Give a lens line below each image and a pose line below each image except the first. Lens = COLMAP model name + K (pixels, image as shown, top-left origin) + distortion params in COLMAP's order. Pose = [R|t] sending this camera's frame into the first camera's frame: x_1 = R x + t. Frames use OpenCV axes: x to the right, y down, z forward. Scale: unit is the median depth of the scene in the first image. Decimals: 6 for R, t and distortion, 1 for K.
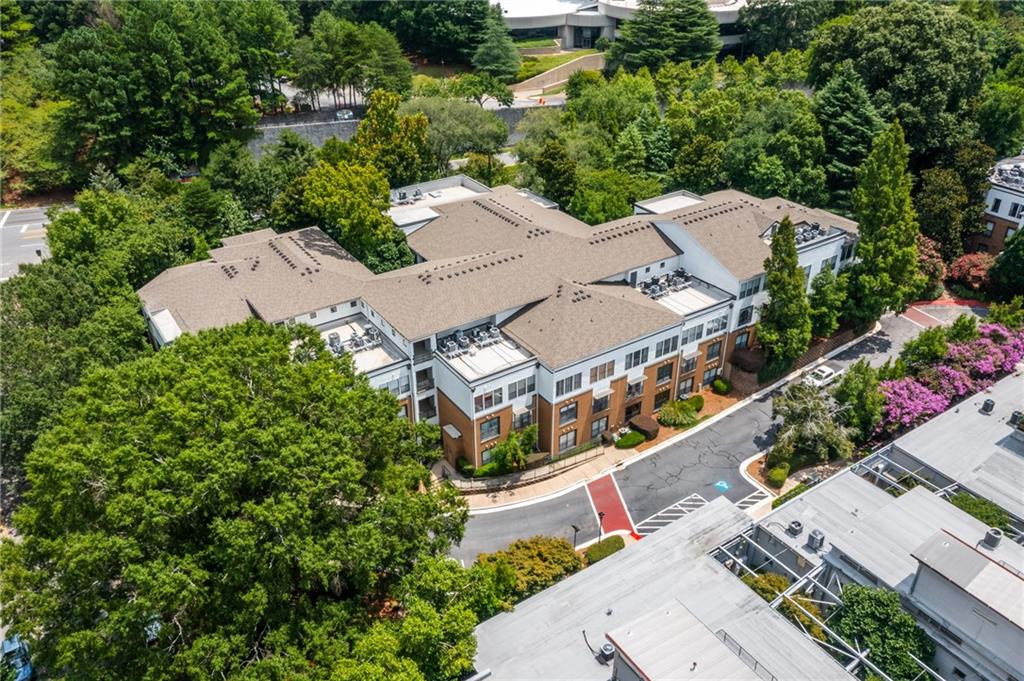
lens RADIAL K [[803.2, 0, 512.0], [0, 803.2, 340.5], [0, 0, 1]] dist [-0.012180, 0.034245]
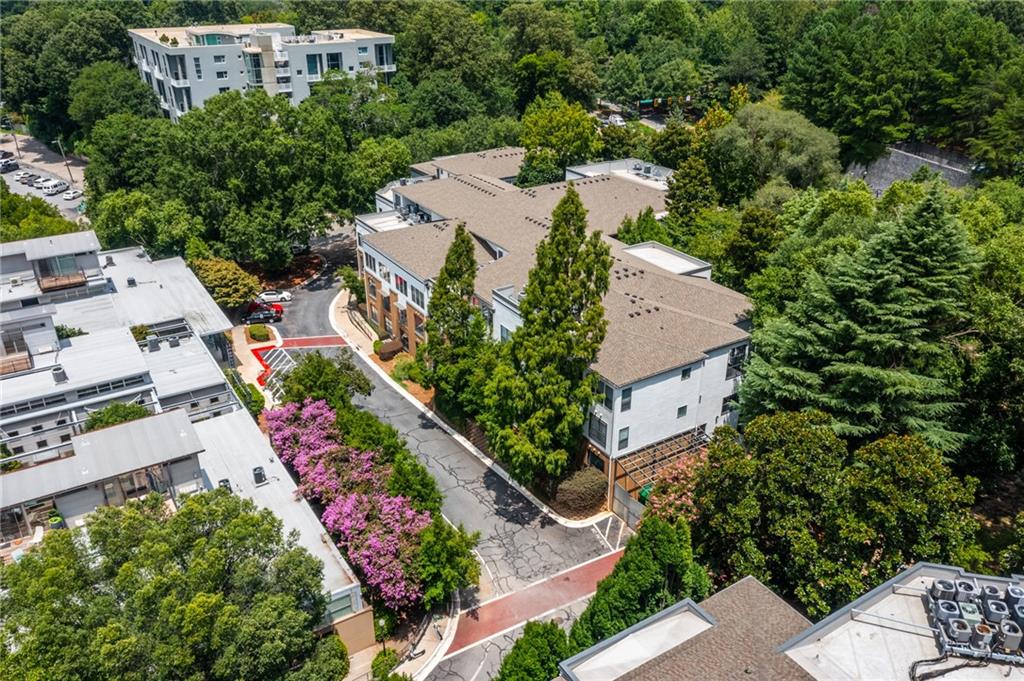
lens RADIAL K [[803.2, 0, 512.0], [0, 803.2, 340.5], [0, 0, 1]] dist [-0.012180, 0.034245]
pose [[-0.027483, 0.440473, -0.897345, 1.053028], [-0.503910, 0.769176, 0.392993, -0.384503], [0.863319, 0.462982, 0.200820, 0.854989]]
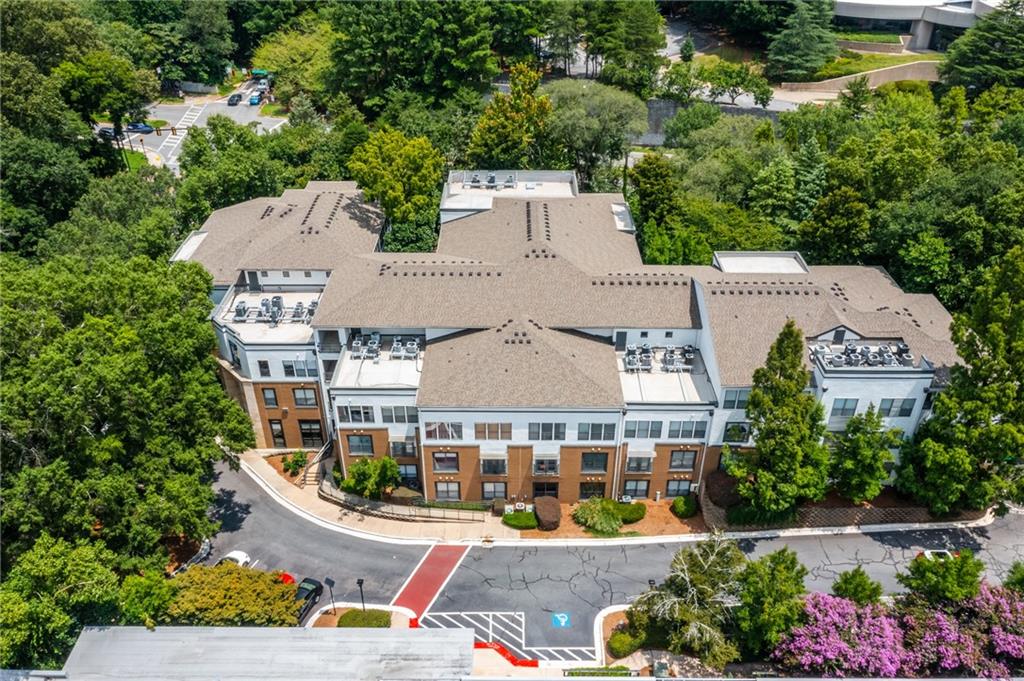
lens RADIAL K [[803.2, 0, 512.0], [0, 803.2, 340.5], [0, 0, 1]] dist [-0.012180, 0.034245]
pose [[0.828701, 0.310824, -0.465450, 0.434500], [-0.289357, 0.949786, 0.119078, -0.139418], [0.479090, 0.036001, 0.877027, 0.232544]]
